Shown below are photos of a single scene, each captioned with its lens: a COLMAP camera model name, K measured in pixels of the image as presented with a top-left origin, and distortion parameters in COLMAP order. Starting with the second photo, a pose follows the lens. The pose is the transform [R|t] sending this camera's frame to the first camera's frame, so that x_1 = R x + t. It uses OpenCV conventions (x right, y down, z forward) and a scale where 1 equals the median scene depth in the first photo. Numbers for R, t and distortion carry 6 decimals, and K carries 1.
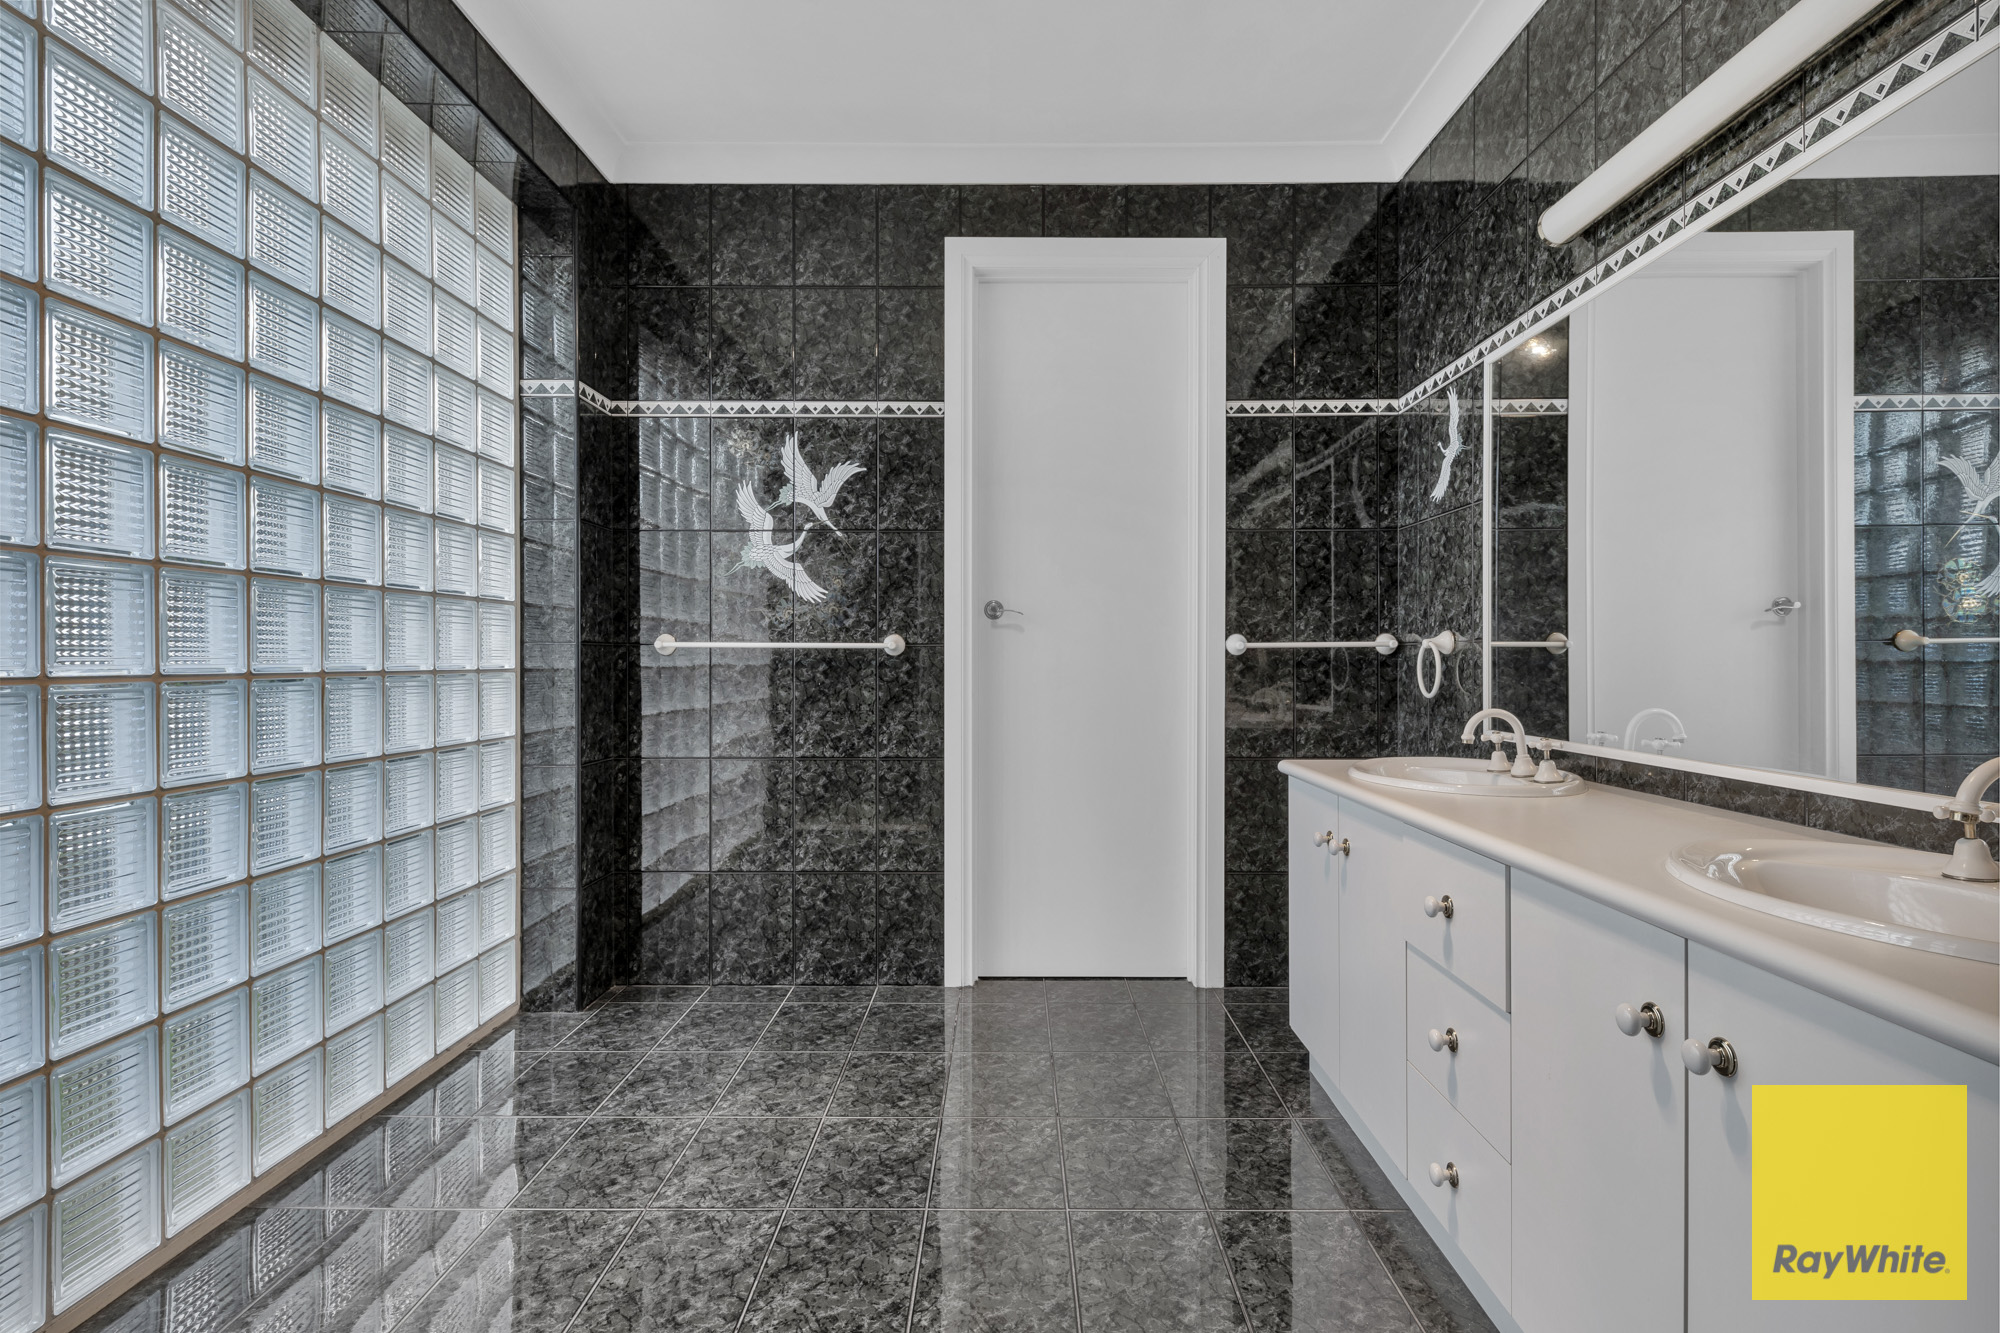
lens RADIAL K [[960.0, 0, 1004.3], [0, 960.0, 660.8], [0, 0, 1]] dist [0.017148, -0.010604]
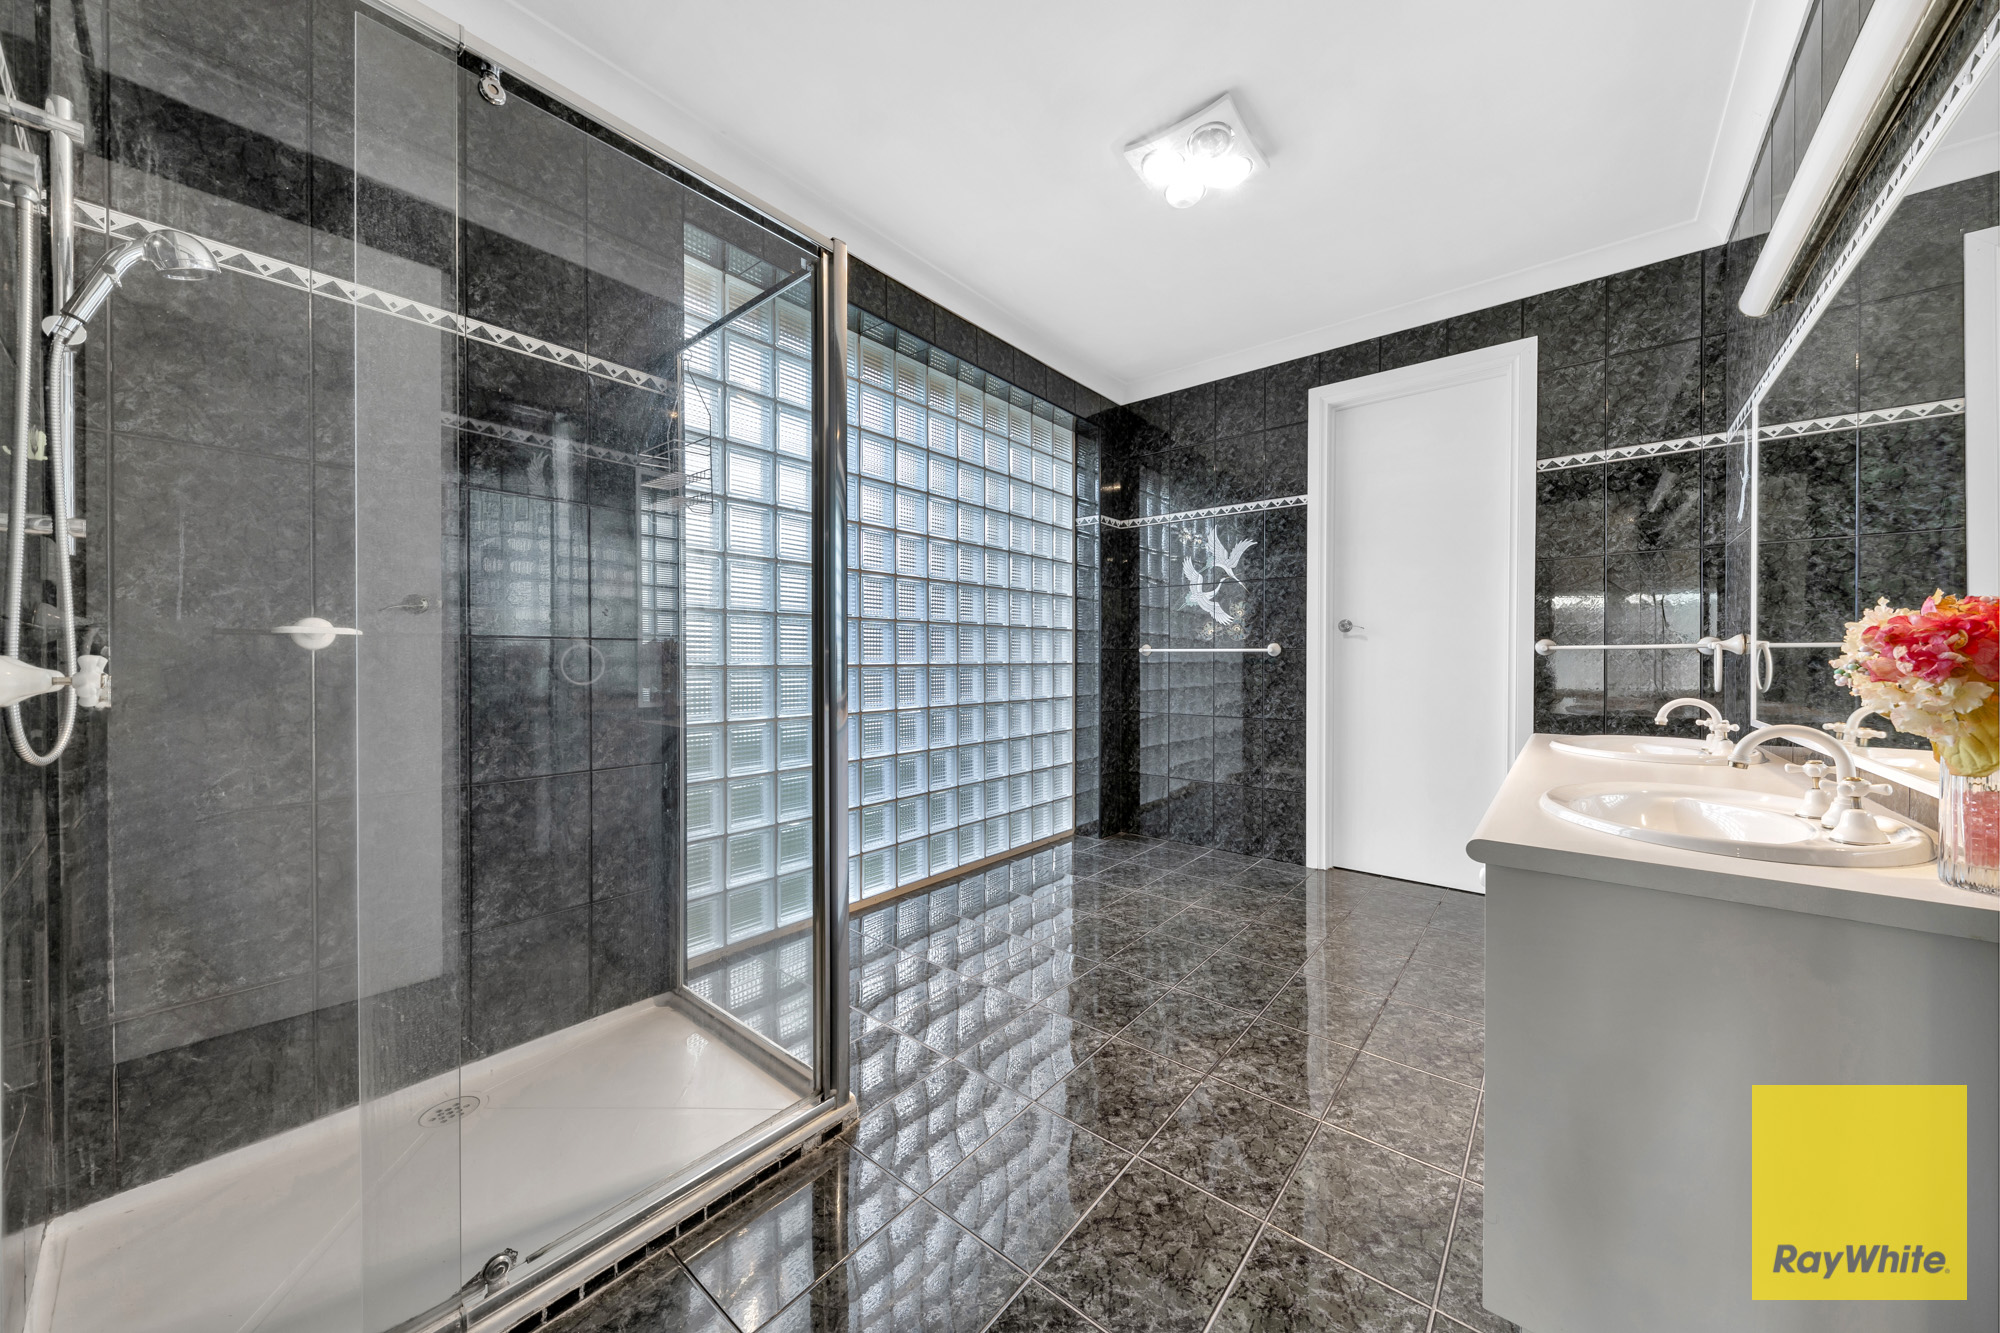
lens RADIAL K [[694.8, 0, 1003.1], [0, 694.8, 661.7], [0, 0, 1]] dist [0.009680, -0.000042]
pose [[0.772181, 0.003810, -0.635391, 0.277522], [-0.002057, 0.999992, 0.003496, 0.000605], [0.635399, -0.001393, 0.772183, -0.193691]]
